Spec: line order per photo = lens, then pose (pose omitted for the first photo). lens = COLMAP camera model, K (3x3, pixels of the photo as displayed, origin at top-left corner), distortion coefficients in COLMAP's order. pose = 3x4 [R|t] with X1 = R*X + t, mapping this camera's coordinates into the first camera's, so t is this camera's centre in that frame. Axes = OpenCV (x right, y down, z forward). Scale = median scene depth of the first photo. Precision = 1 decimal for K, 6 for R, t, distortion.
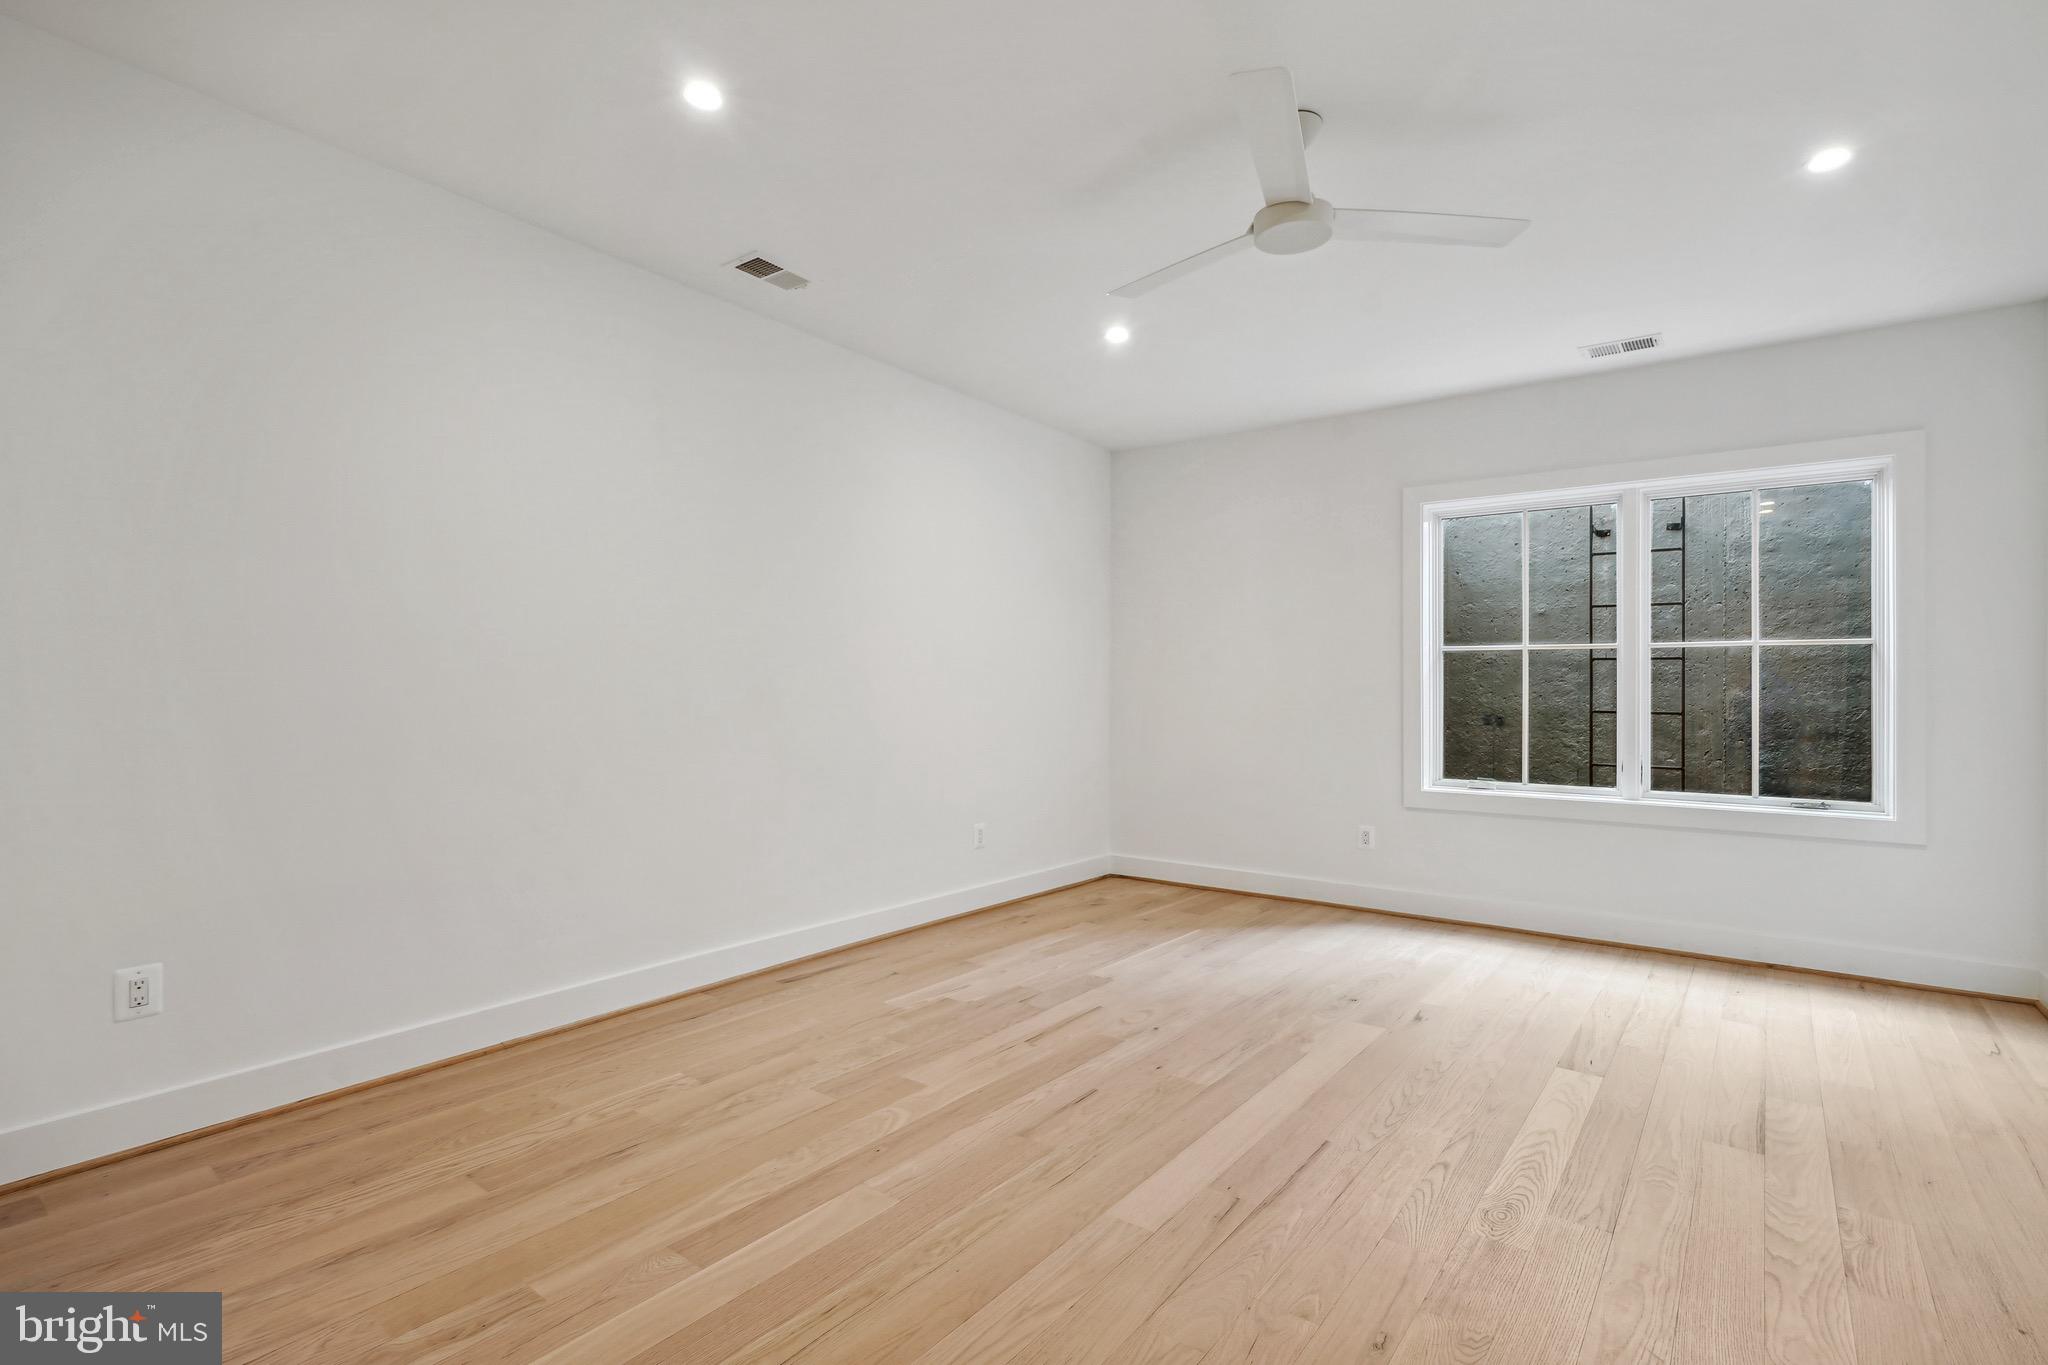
lens RADIAL K [[941.9, 0, 1024.0], [0, 941.9, 682.5], [0, 0, 1]] dist [-0.001177, 0.000048]
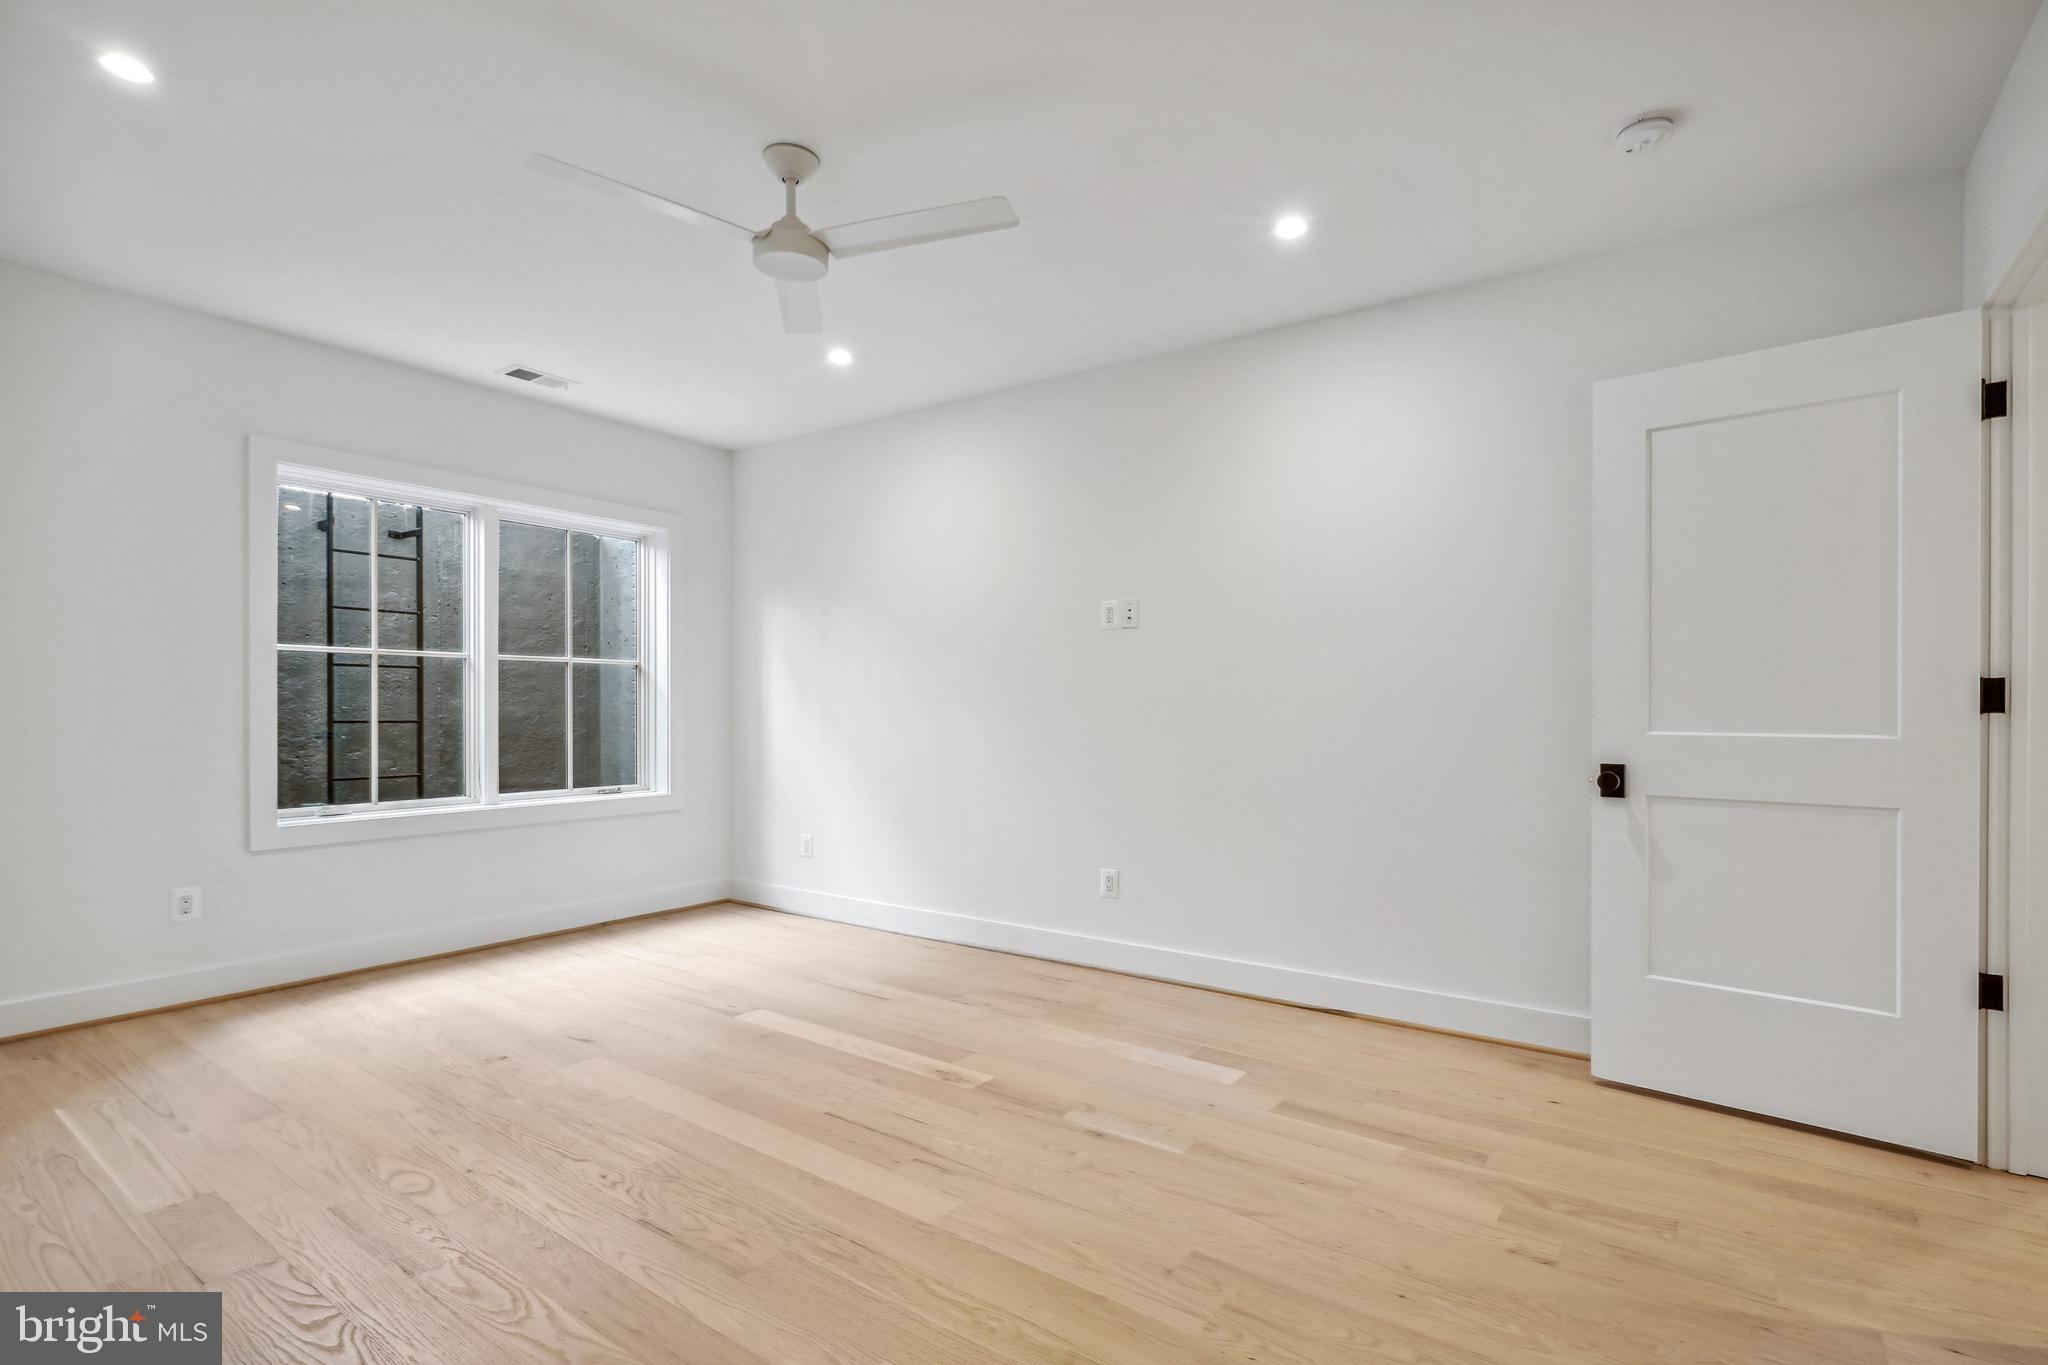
lens RADIAL K [[985.1, 0, 1024.9], [0, 985.1, 699.4], [0, 0, 1]] dist [0.000743, -0.000215]
pose [[-0.020586, -0.000630, 0.999788, -0.610438], [-0.014190, 0.999899, 0.000338, -0.000790], [-0.999687, -0.014180, -0.020593, 0.580754]]
